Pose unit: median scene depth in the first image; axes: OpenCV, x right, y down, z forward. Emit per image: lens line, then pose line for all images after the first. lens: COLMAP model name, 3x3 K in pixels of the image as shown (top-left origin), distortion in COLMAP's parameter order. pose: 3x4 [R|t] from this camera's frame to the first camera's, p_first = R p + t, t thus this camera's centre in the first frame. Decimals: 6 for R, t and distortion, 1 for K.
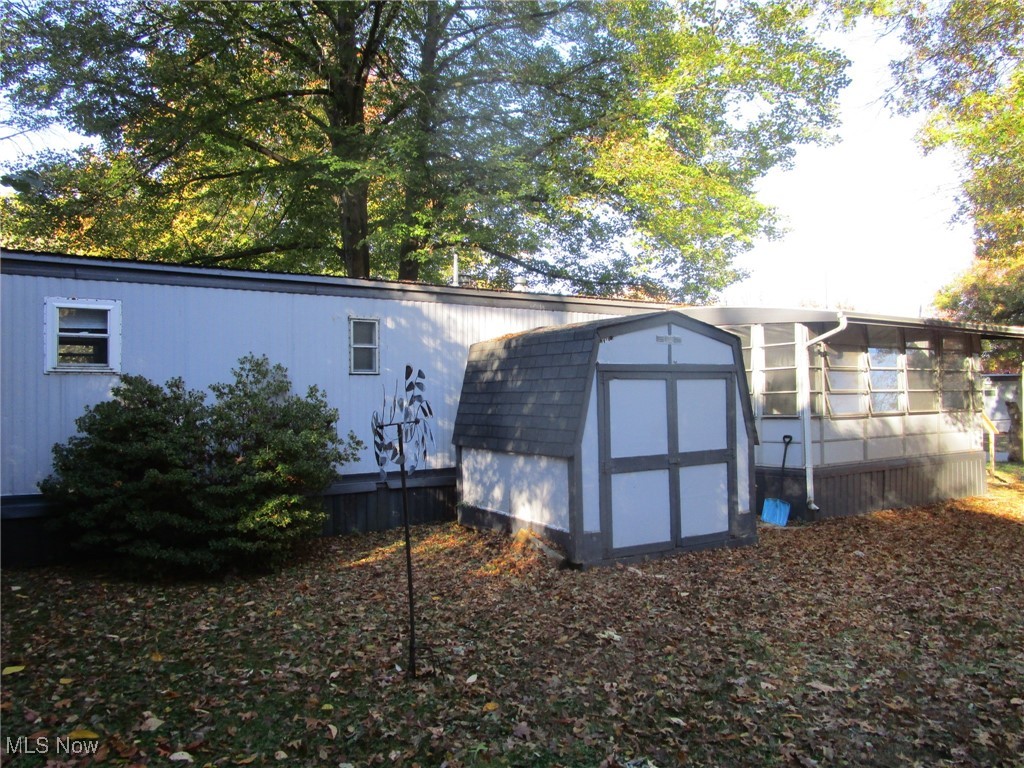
lens RADIAL K [[725.3, 0, 509.3], [0, 725.3, 388.7], [0, 0, 1]] dist [-0.038893, 0.015171]
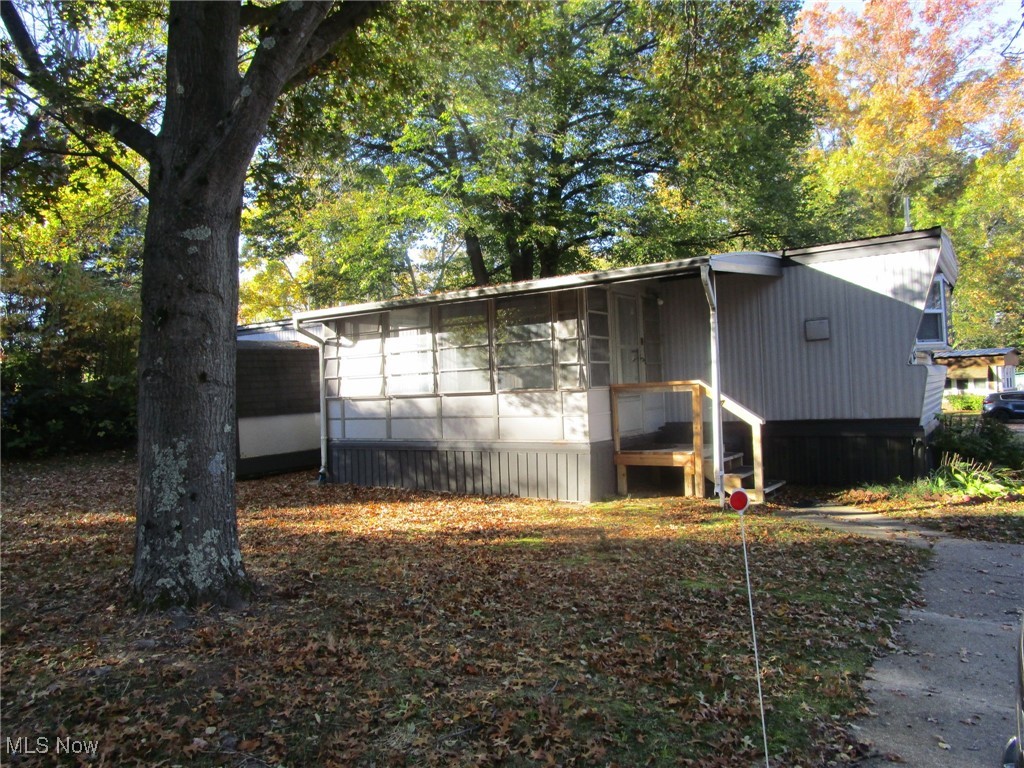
lens RADIAL K [[725.3, 0, 509.3], [0, 725.3, 388.7], [0, 0, 1]] dist [-0.038893, 0.015171]
pose [[0.394144, -0.002124, -0.919046, 1.981049], [0.051349, 0.998486, 0.019714, 0.016805], [0.917613, -0.054963, 0.393656, 0.939607]]
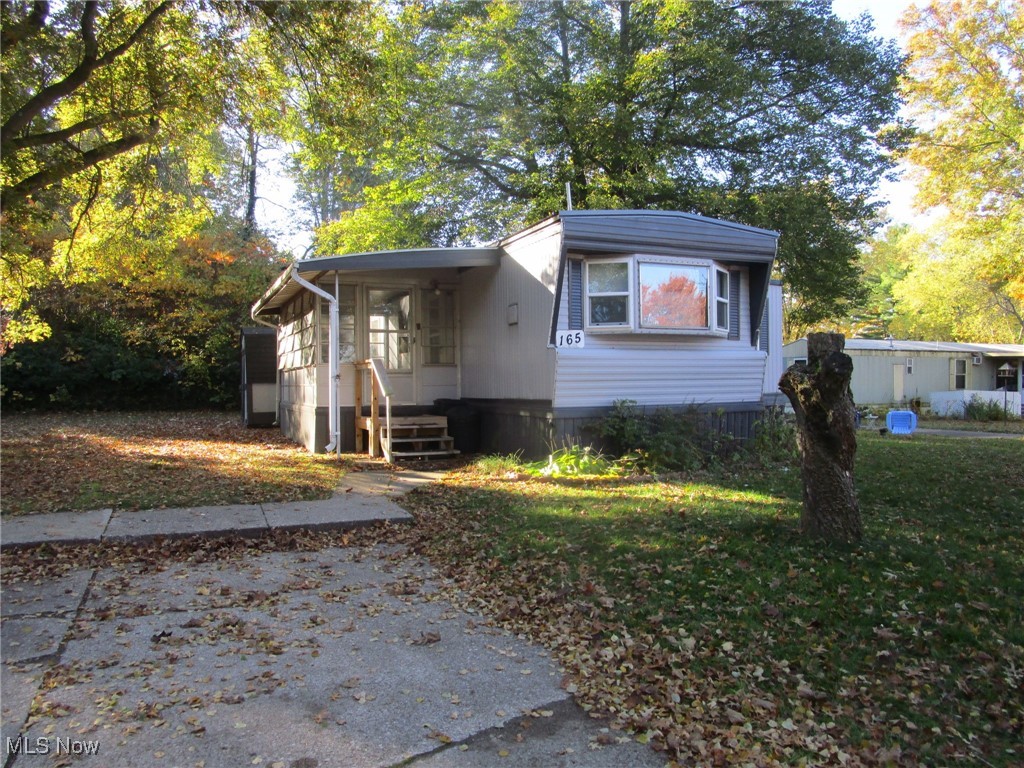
lens RADIAL K [[725.3, 0, 509.3], [0, 725.3, 388.7], [0, 0, 1]] dist [-0.038893, 0.015171]
pose [[-0.155198, 0.025212, -0.987562, 2.358016], [0.027621, 0.999394, 0.021174, 0.073744], [0.987497, -0.023991, -0.155801, 2.099606]]
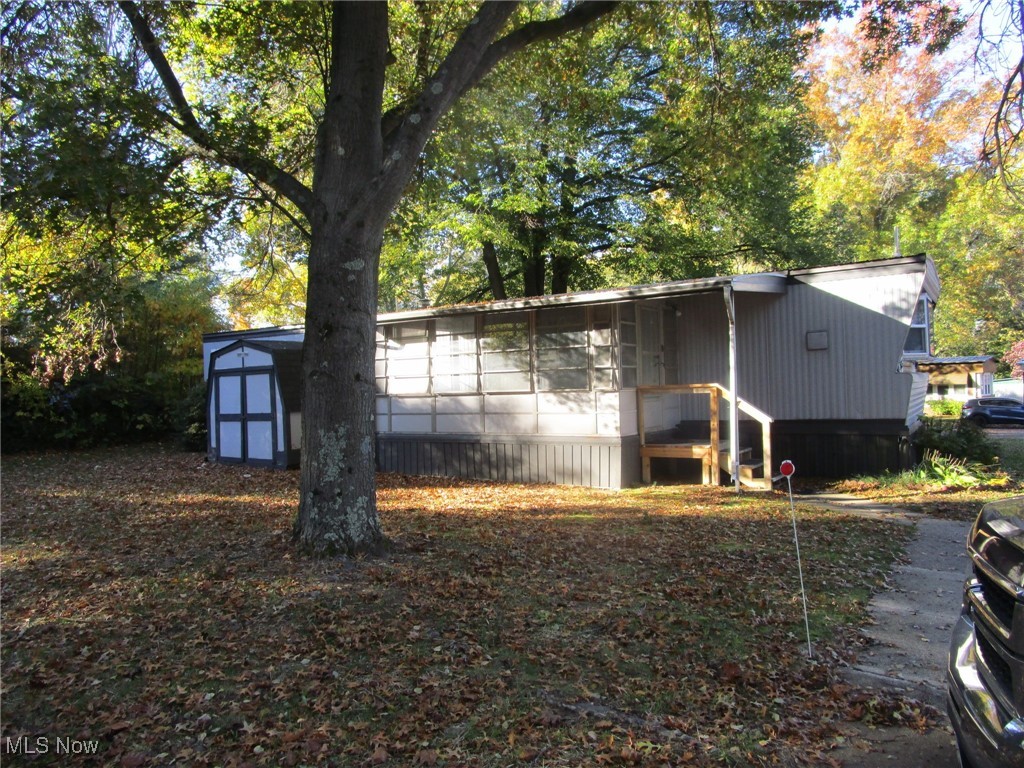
lens RADIAL K [[725.3, 0, 509.3], [0, 725.3, 388.7], [0, 0, 1]] dist [-0.038893, 0.015171]
pose [[0.412227, 0.003273, -0.911075, 2.089968], [0.038295, 0.999048, 0.020916, 0.008997], [0.910276, -0.043511, 0.411709, 0.784109]]
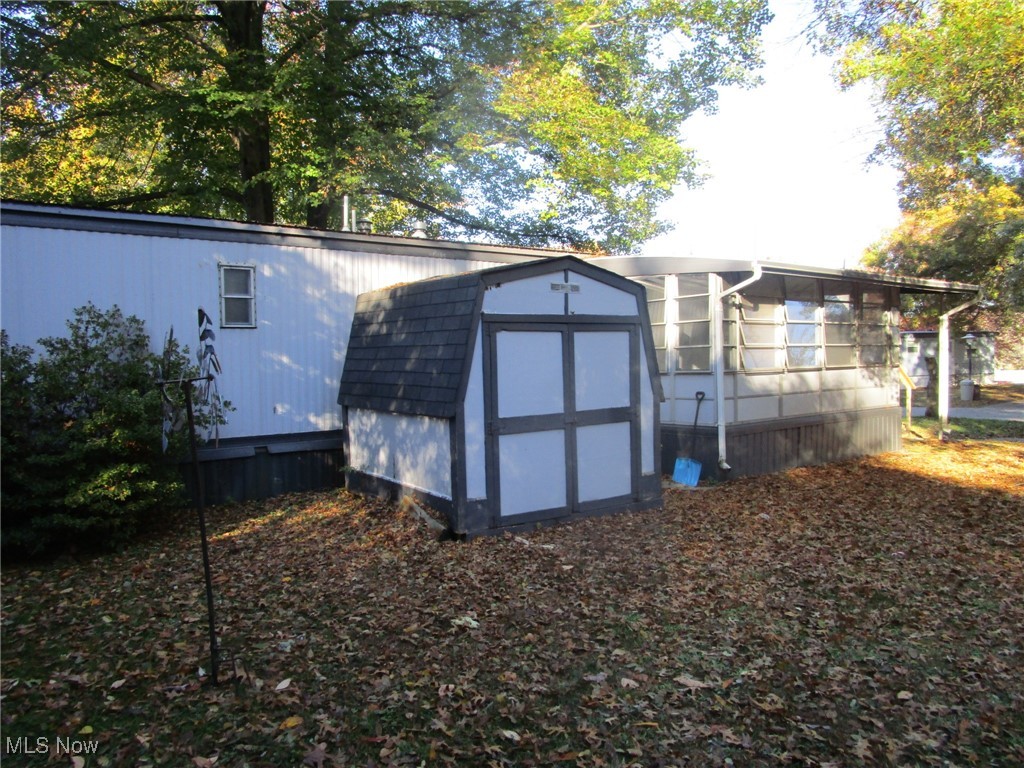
lens RADIAL K [[725.3, 0, 509.3], [0, 725.3, 388.7], [0, 0, 1]] dist [-0.038893, 0.015171]
pose [[0.996976, -0.007663, 0.077332, 0.072429], [0.003222, 0.998347, 0.057389, 0.006003], [-0.077644, -0.056967, 0.995352, 0.082124]]
